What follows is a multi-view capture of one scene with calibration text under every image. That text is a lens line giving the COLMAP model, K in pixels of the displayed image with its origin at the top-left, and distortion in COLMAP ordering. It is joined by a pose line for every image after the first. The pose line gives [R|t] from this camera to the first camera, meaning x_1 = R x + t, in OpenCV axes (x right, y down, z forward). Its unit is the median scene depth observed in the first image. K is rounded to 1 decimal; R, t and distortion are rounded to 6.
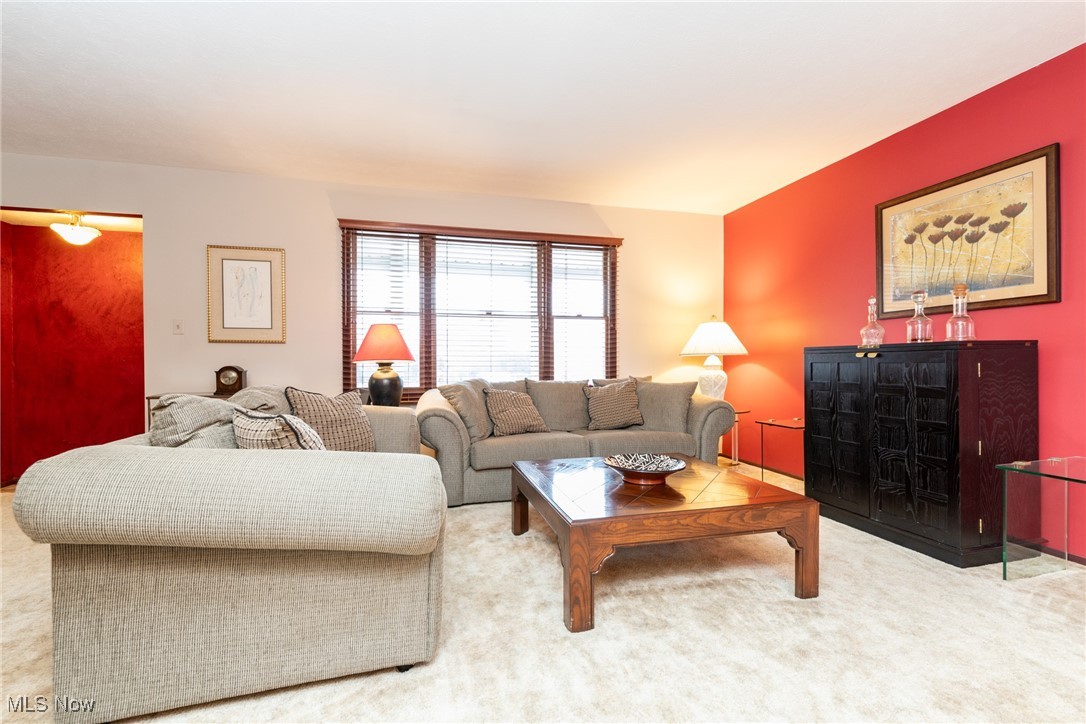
lens RADIAL K [[501.0, 0, 543.0], [0, 501.0, 362.0], [0, 0, 1]] dist [0.015354, 0.000050]
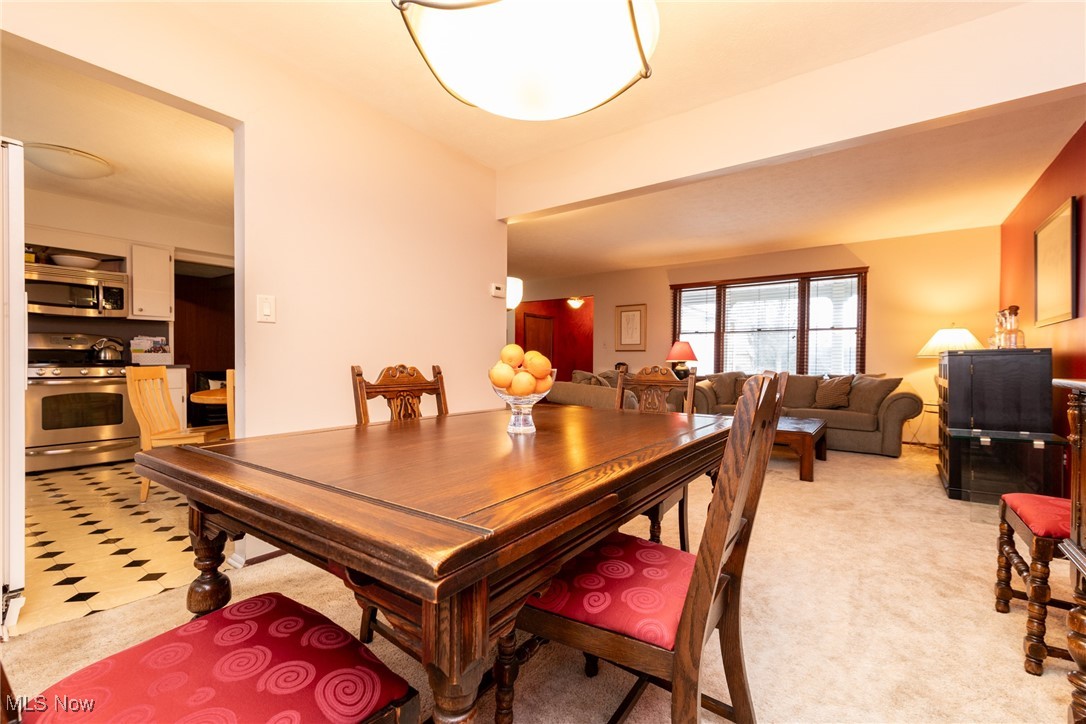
lens RADIAL K [[469.9, 0, 543.0], [0, 469.9, 362.0], [0, 0, 1]] dist [-0.000062, -0.000008]
pose [[0.648889, 0.005347, -0.760864, 0.561346], [-0.003640, 0.999986, 0.003923, -0.002089], [0.760874, 0.000224, 0.648899, -0.439468]]
